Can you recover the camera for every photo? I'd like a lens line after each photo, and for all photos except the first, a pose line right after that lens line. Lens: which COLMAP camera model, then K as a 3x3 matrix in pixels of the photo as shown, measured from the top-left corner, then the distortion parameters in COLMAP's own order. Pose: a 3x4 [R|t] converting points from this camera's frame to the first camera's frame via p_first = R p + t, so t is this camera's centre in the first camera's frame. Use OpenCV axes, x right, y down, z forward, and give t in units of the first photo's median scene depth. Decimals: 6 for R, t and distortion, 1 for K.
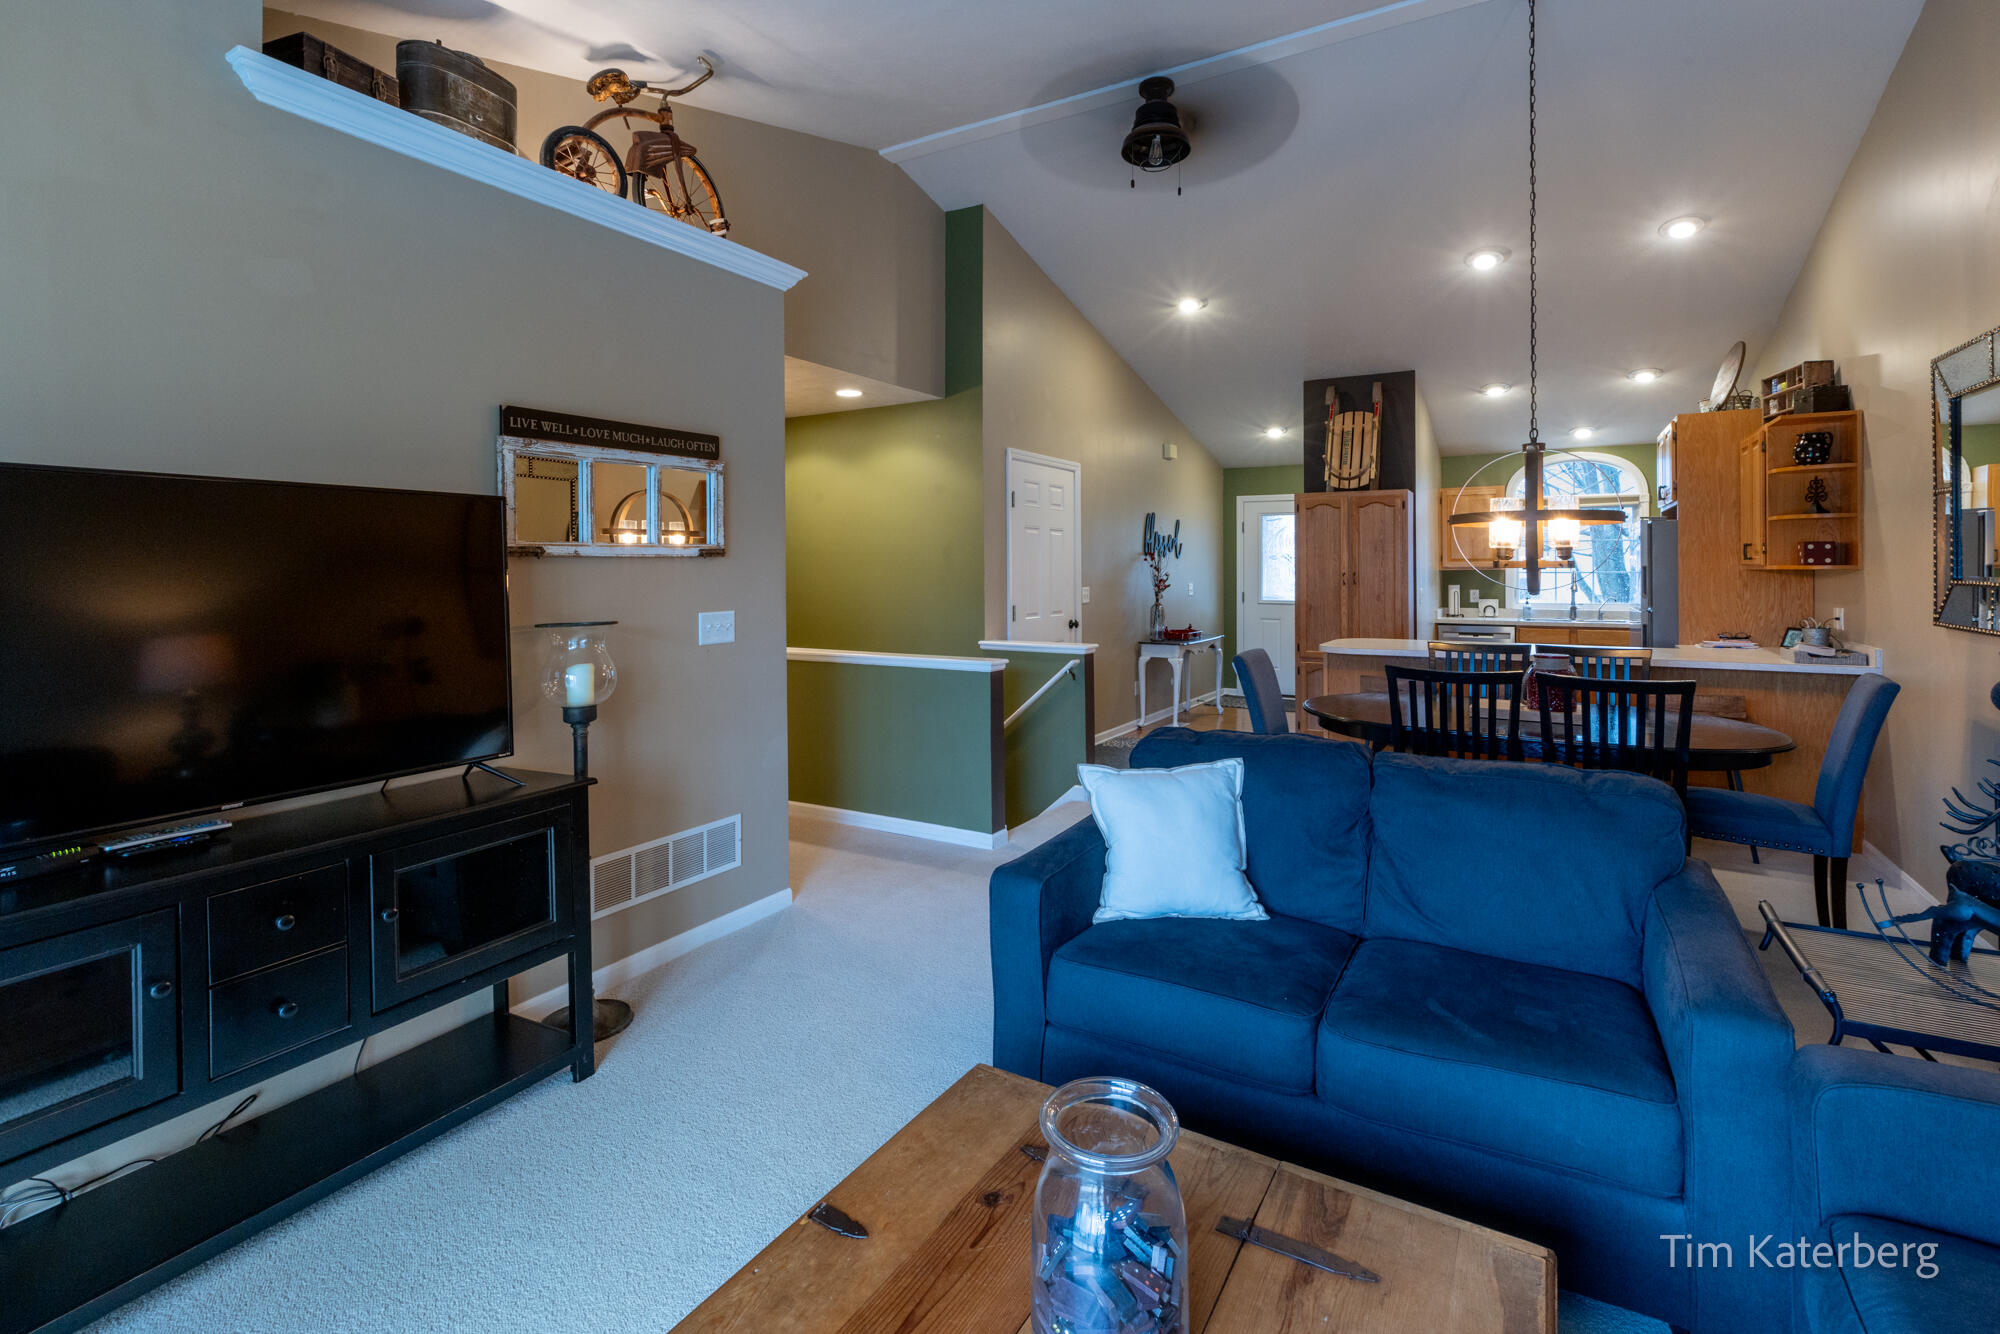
lens RADIAL K [[911.5, 0, 1026.4], [0, 911.5, 571.0], [0, 0, 1]] dist [-0.004178, 0.003040]
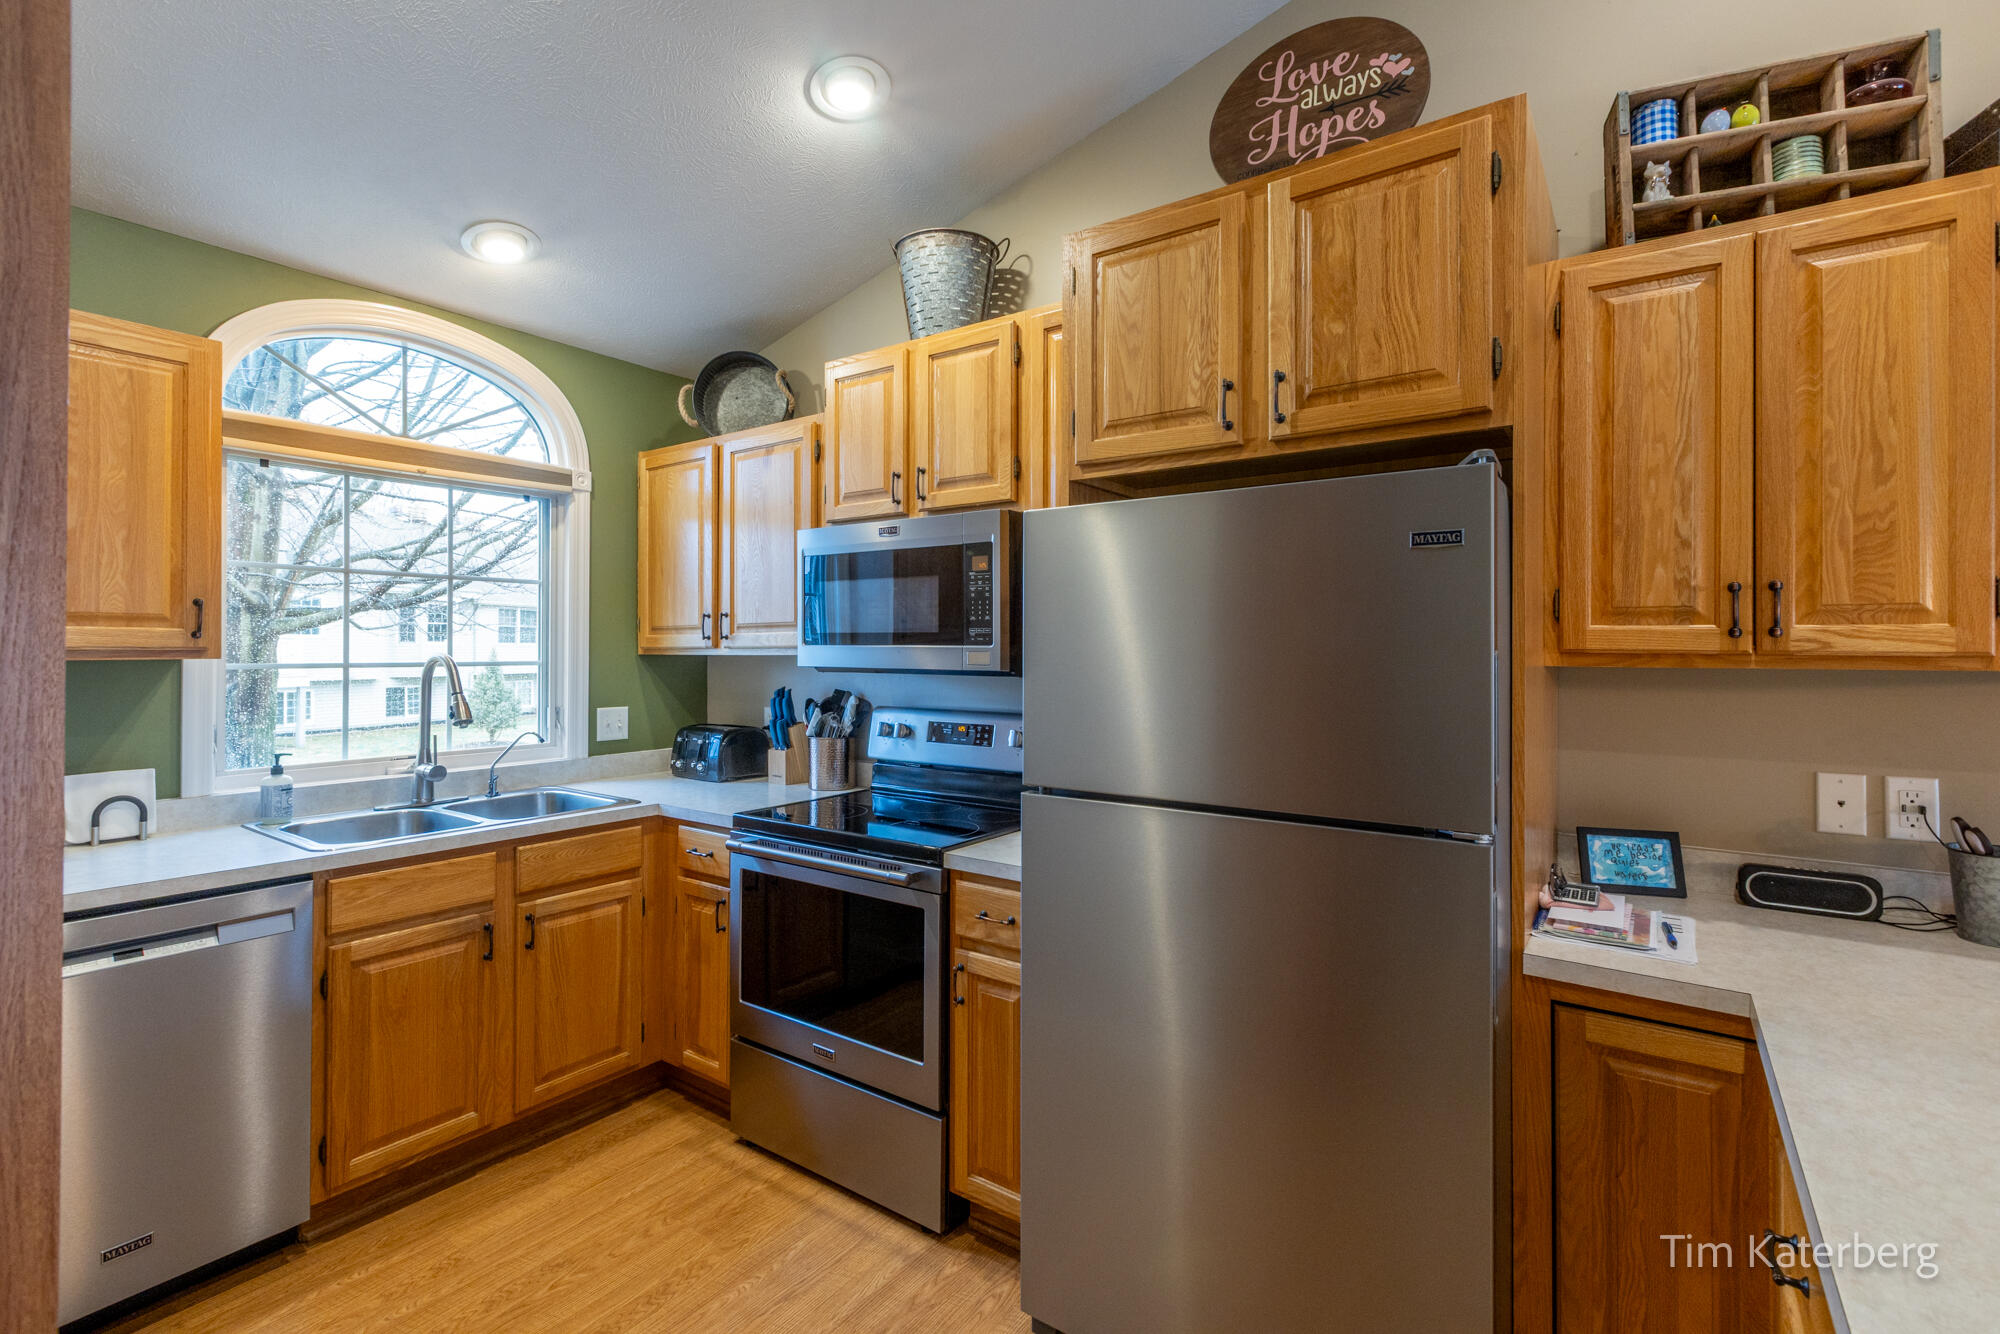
lens RADIAL K [[911.5, 0, 1028.3], [0, 911.5, 646.6], [0, 0, 1]] dist [-0.004178, 0.003040]
pose [[0.102880, 0.006958, 0.994669, 0.340506], [-0.003173, 0.999973, -0.006667, -0.004640], [-0.994689, -0.002470, 0.102899, 0.876344]]
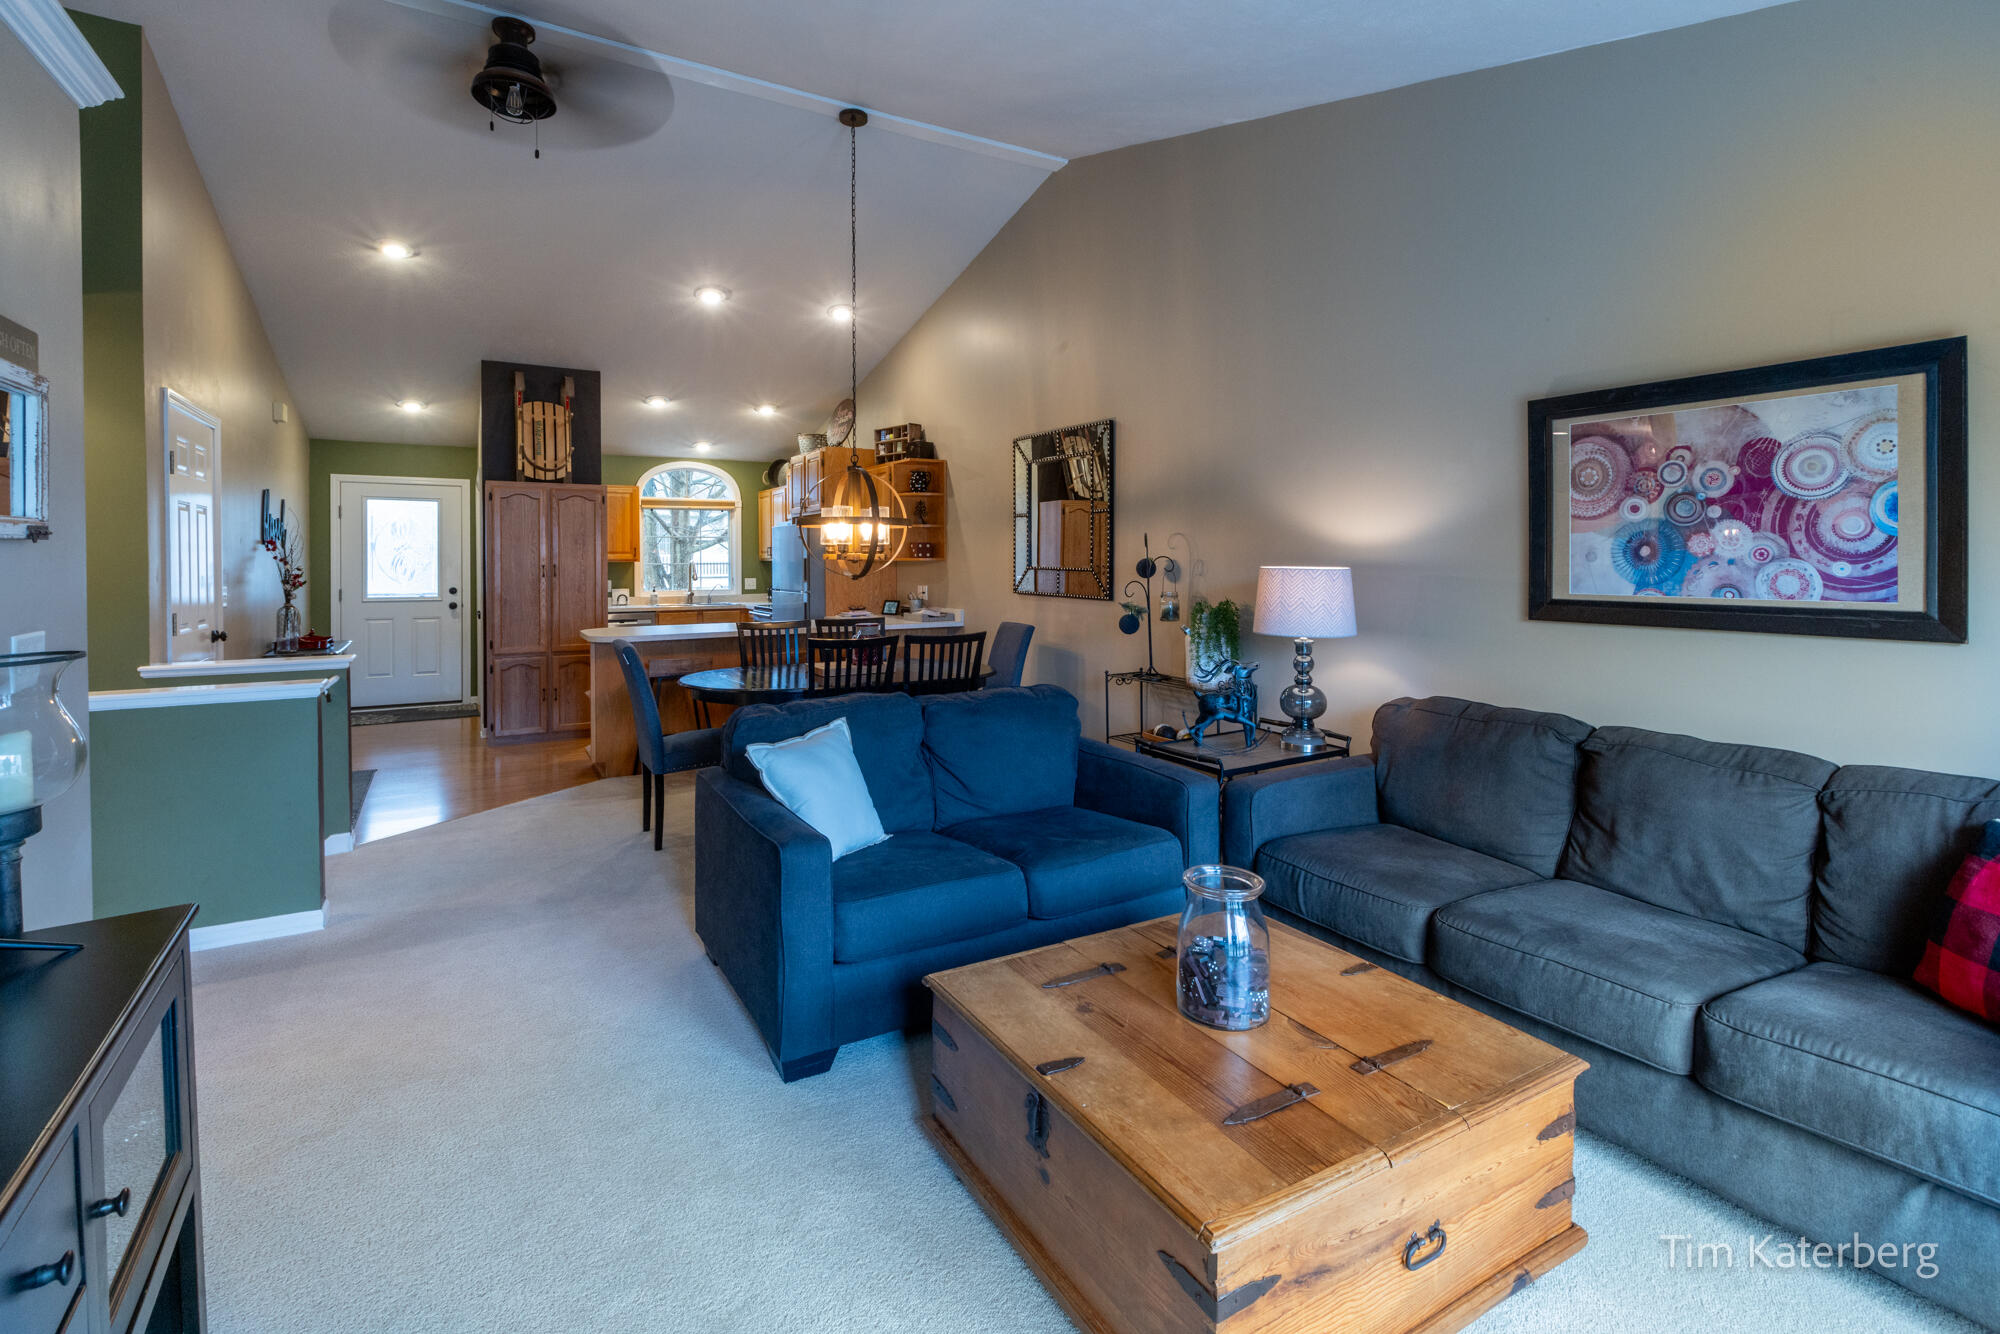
lens RADIAL K [[911.5, 0, 1004.4], [0, 911.5, 562.9], [0, 0, 1]] dist [-0.004178, 0.003040]
pose [[0.493413, -0.002541, 0.869791, -0.258853], [0.002731, 0.999995, 0.001372, -0.000402], [-0.869791, 0.001698, 0.493418, 0.080821]]
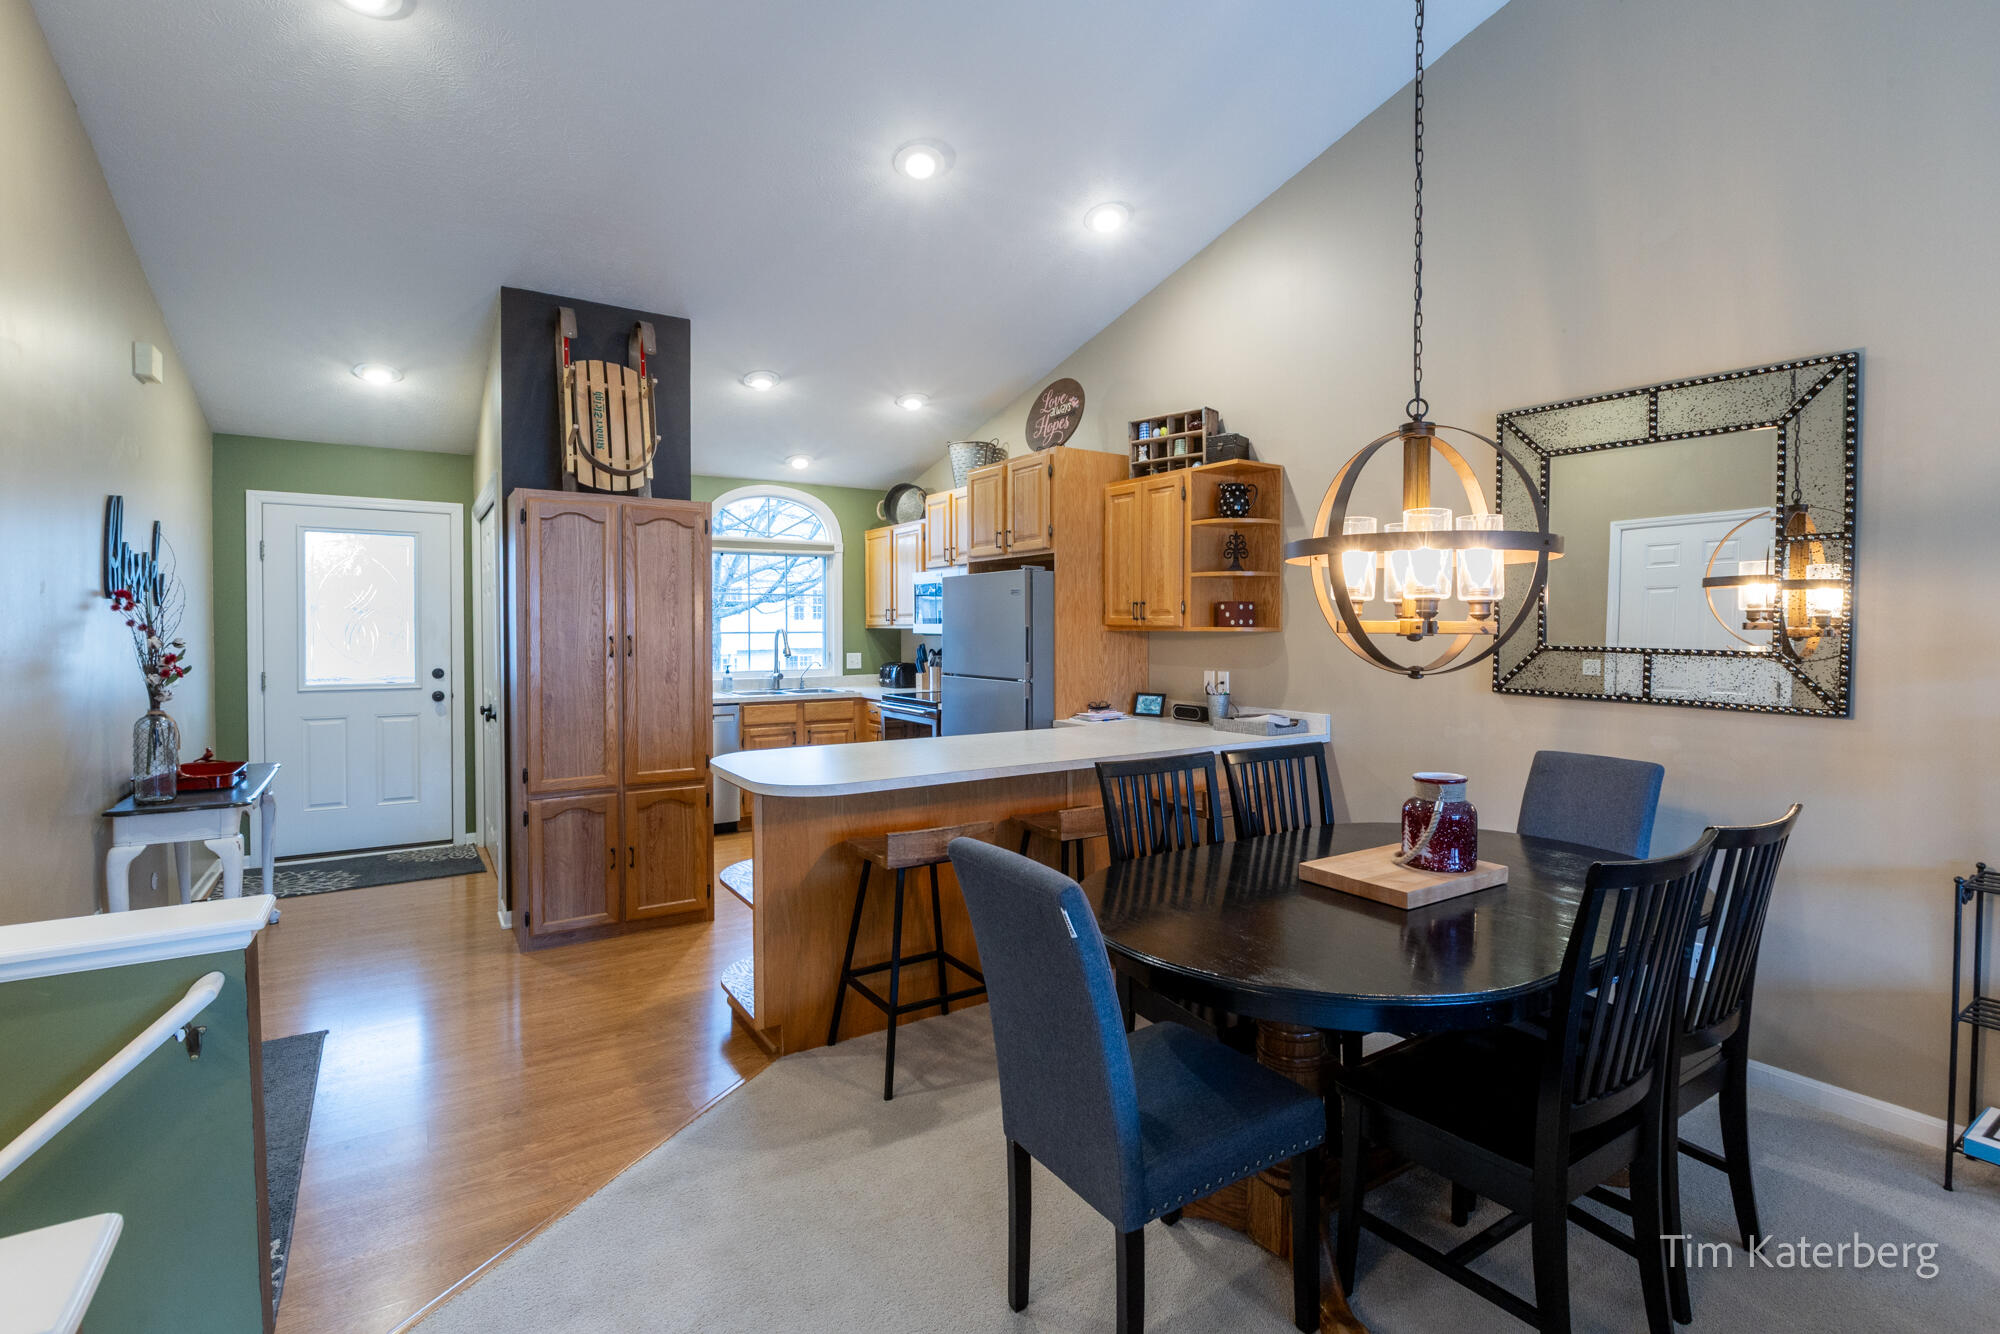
lens RADIAL K [[911.5, 0, 974.0], [0, 911.5, 638.8], [0, 0, 1]] dist [-0.004178, 0.003040]
pose [[0.476159, -0.010929, 0.879291, -0.046651], [-0.001339, 0.999913, 0.013153, -0.004367], [-0.879358, -0.007440, 0.476102, 0.522206]]
